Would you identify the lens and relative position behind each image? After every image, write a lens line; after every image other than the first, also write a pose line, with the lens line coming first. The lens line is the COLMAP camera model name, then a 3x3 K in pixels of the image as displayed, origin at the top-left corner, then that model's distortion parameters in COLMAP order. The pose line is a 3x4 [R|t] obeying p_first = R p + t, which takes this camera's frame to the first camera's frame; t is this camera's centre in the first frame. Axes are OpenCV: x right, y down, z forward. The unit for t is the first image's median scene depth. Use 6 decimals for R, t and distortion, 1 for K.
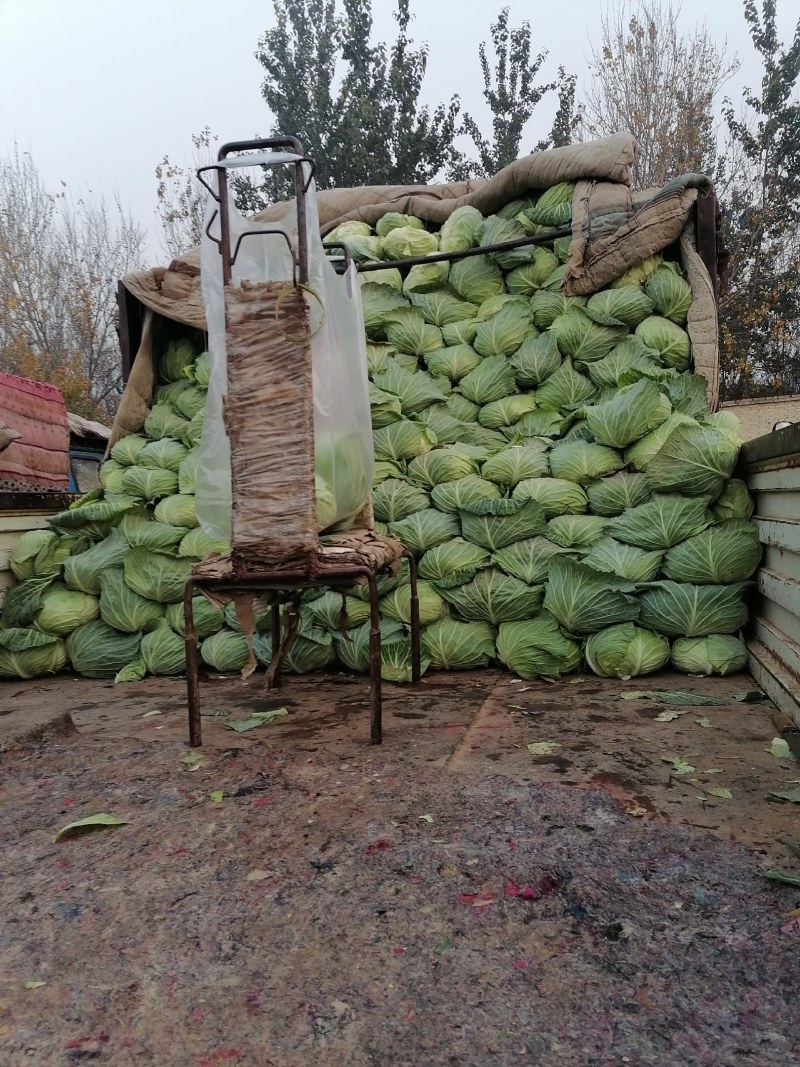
lens RADIAL K [[813.8, 0, 400.0], [0, 813.8, 533.5], [0, 0, 1]] dist [0.009563, -0.044376]
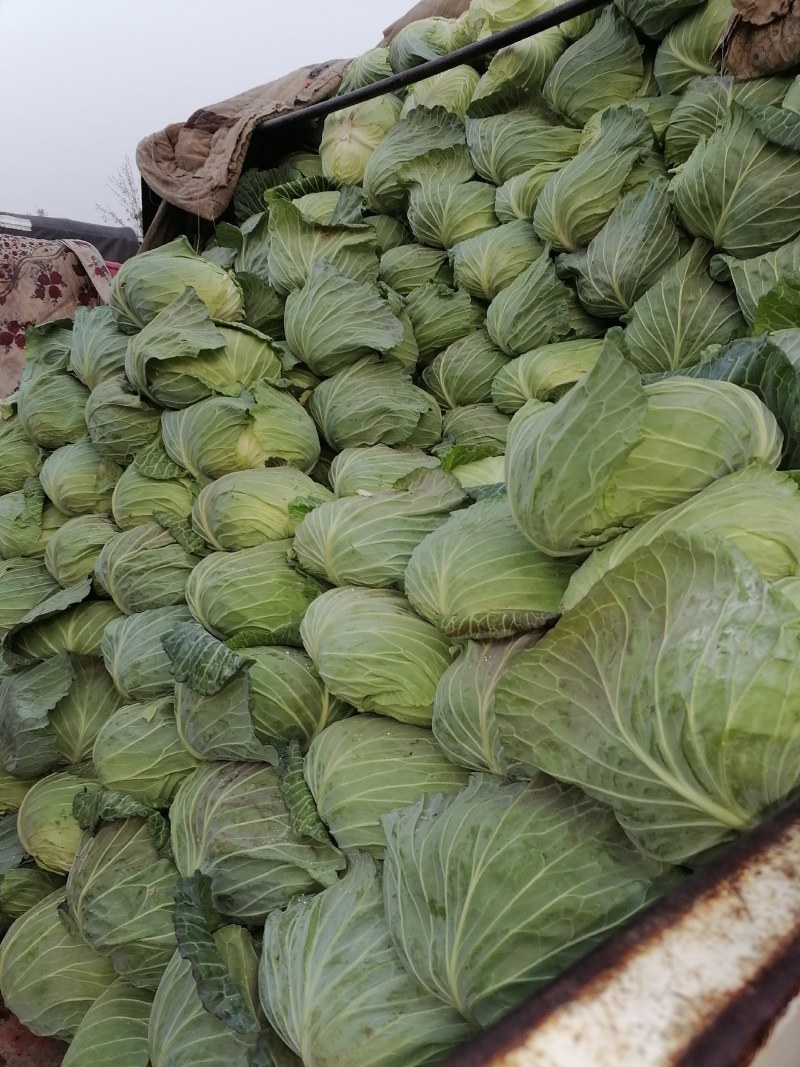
lens RADIAL K [[813.8, 0, 400.0], [0, 813.8, 533.5], [0, 0, 1]] dist [0.009563, -0.044376]
pose [[0.825389, 0.160428, -0.541290, 0.315249], [-0.085404, 0.983223, 0.161180, -0.129181], [0.558067, -0.086808, 0.825243, 0.577070]]
